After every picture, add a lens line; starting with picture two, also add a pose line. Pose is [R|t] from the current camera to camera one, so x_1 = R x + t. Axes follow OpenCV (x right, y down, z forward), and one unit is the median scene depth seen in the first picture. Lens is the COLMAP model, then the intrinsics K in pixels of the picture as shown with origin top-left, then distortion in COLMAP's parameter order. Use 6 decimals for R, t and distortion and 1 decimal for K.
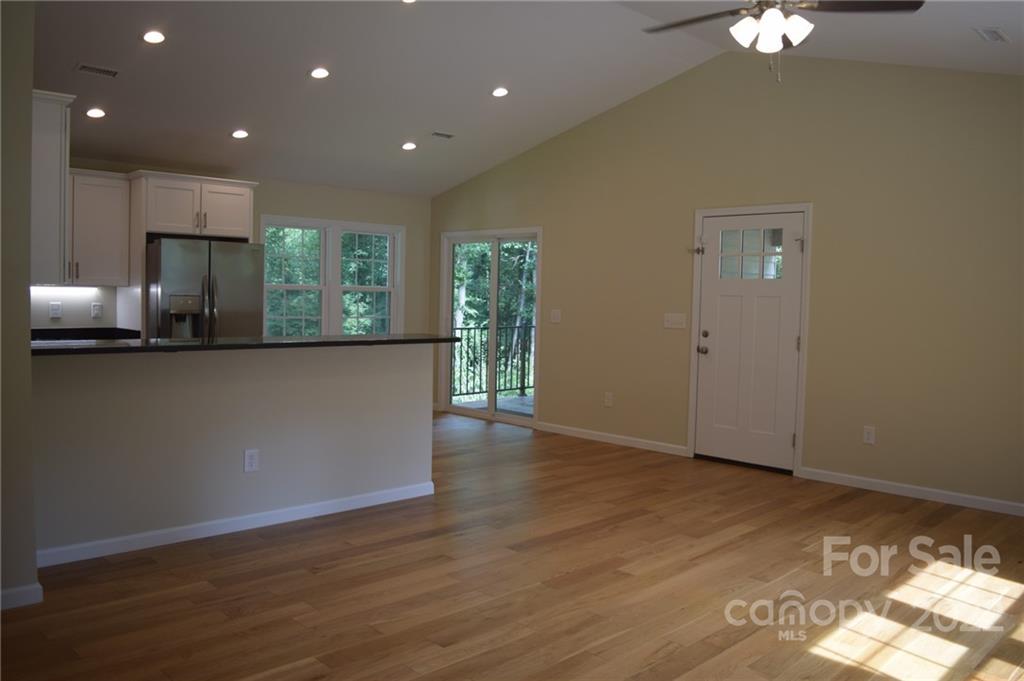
lens RADIAL K [[811.6, 0, 512.0], [0, 811.6, 340.5], [0, 0, 1]] dist [-0.081384, -0.001754]
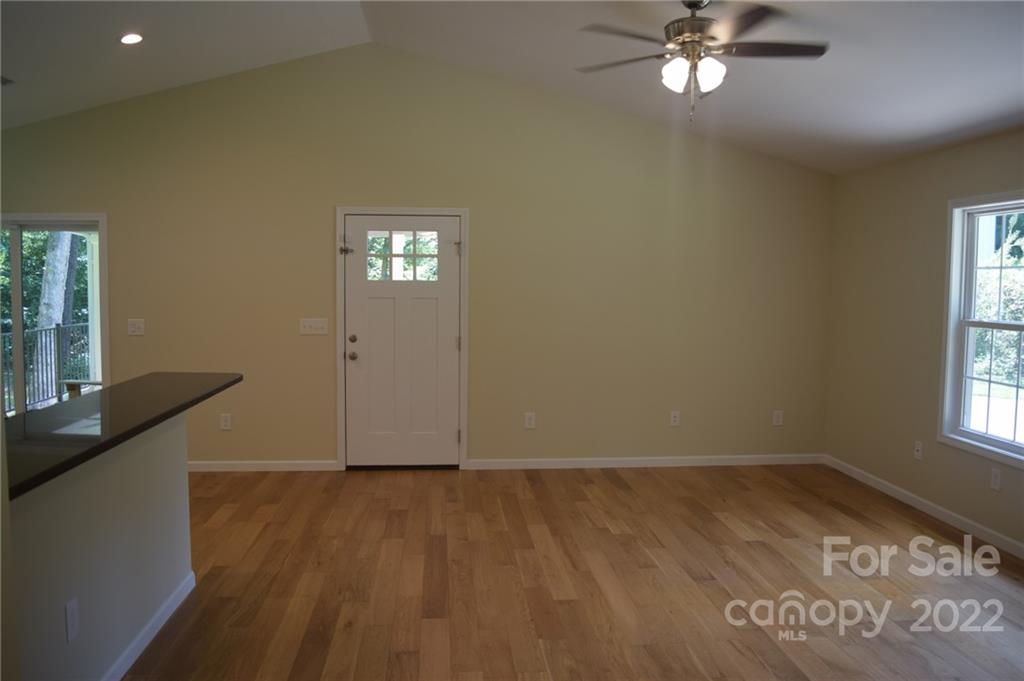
lens RADIAL K [[811.6, 0, 512.0], [0, 811.6, 340.5], [0, 0, 1]] dist [-0.081384, -0.001754]
pose [[0.623252, -0.072539, 0.778649, -0.423130], [0.044841, 0.997365, 0.057023, -0.057360], [-0.780734, -0.000624, 0.624863, 0.287836]]
